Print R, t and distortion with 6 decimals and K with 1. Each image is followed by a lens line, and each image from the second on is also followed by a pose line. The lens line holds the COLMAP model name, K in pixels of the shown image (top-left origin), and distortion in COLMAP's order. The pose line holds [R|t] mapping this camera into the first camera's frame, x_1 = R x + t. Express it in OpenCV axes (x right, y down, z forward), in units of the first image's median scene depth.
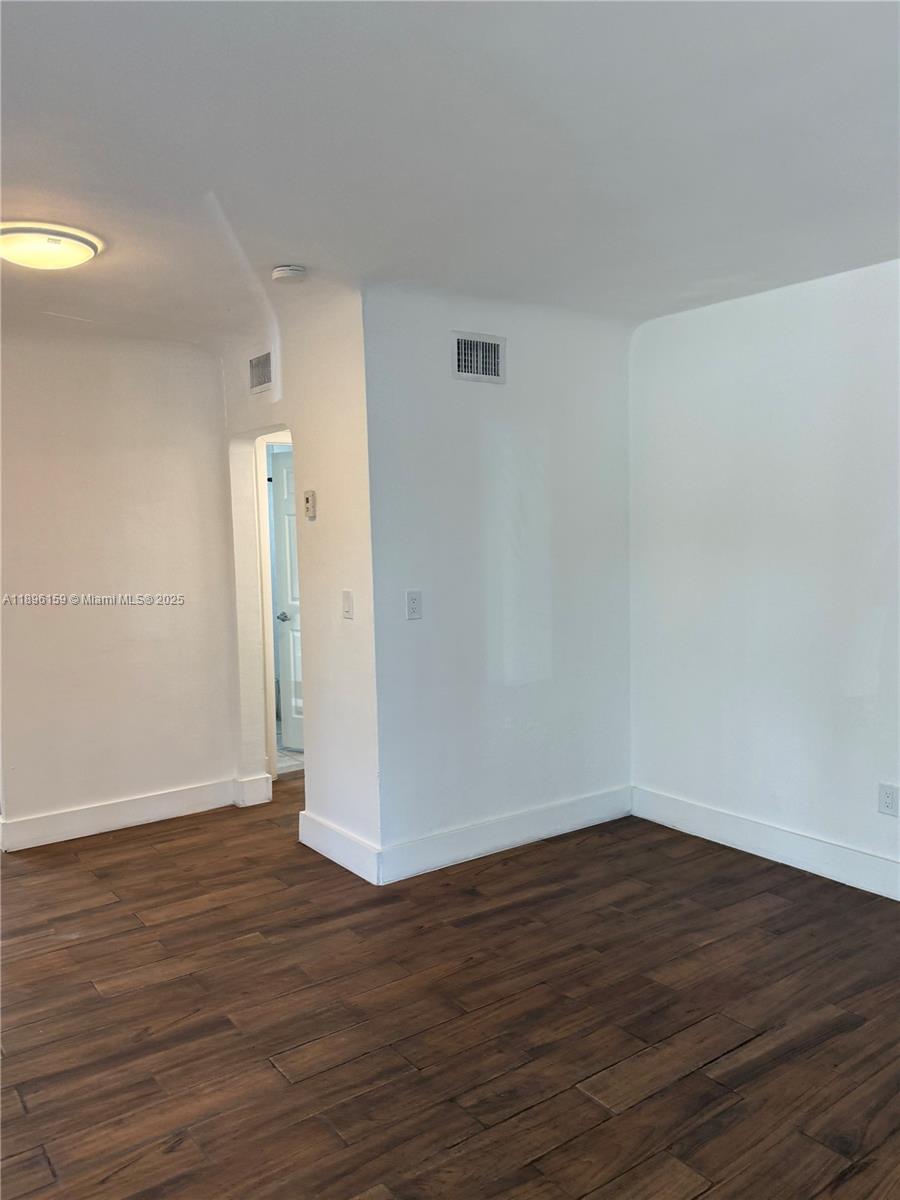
lens RADIAL K [[924.6, 0, 446.8], [0, 924.6, 599.3], [0, 0, 1]] dist [0.069857, -0.074447]
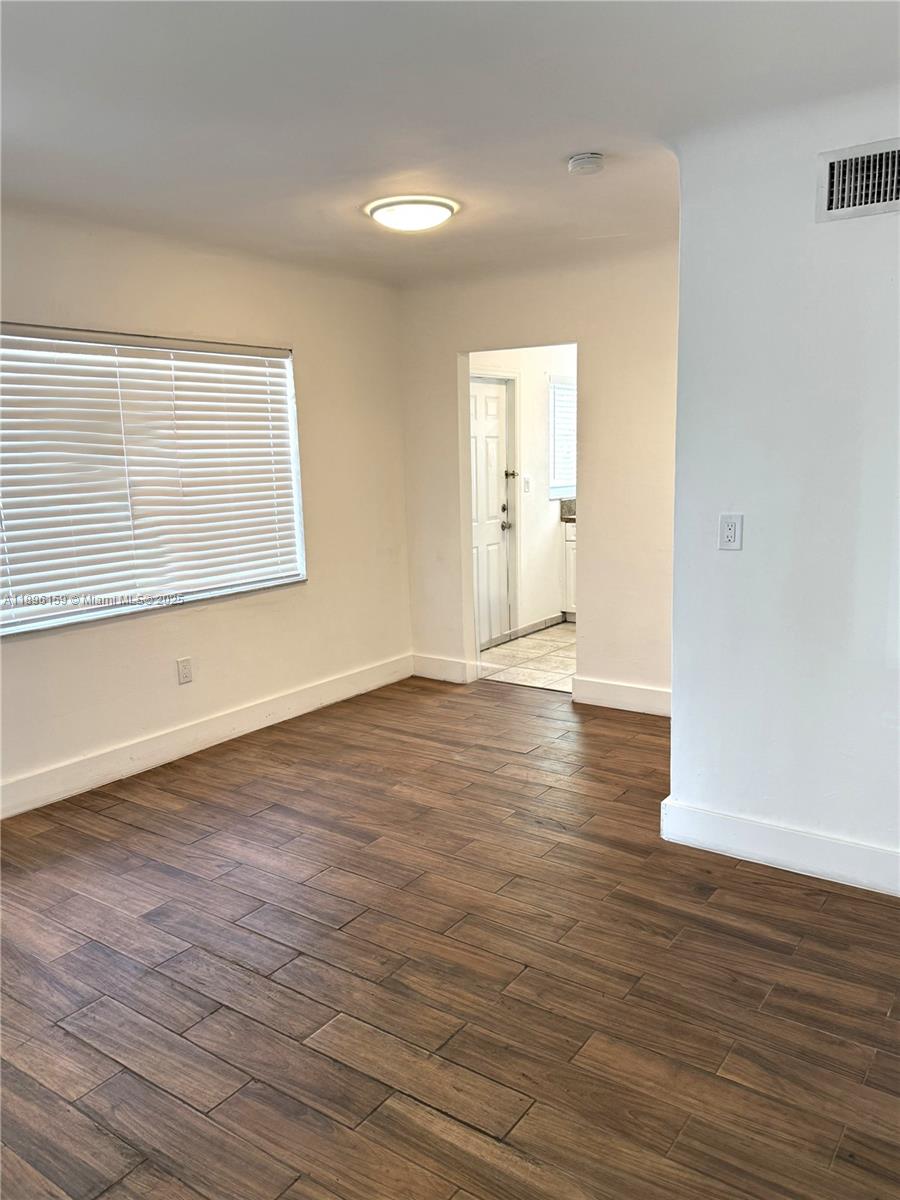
lens RADIAL K [[924.6, 0, 446.8], [0, 924.6, 599.3], [0, 0, 1]] dist [0.069857, -0.074447]
pose [[0.322843, 0.173358, -0.930440, 0.760304], [-0.065336, 0.984819, 0.160820, -0.059340], [0.944195, 0.008872, 0.329268, 0.578992]]
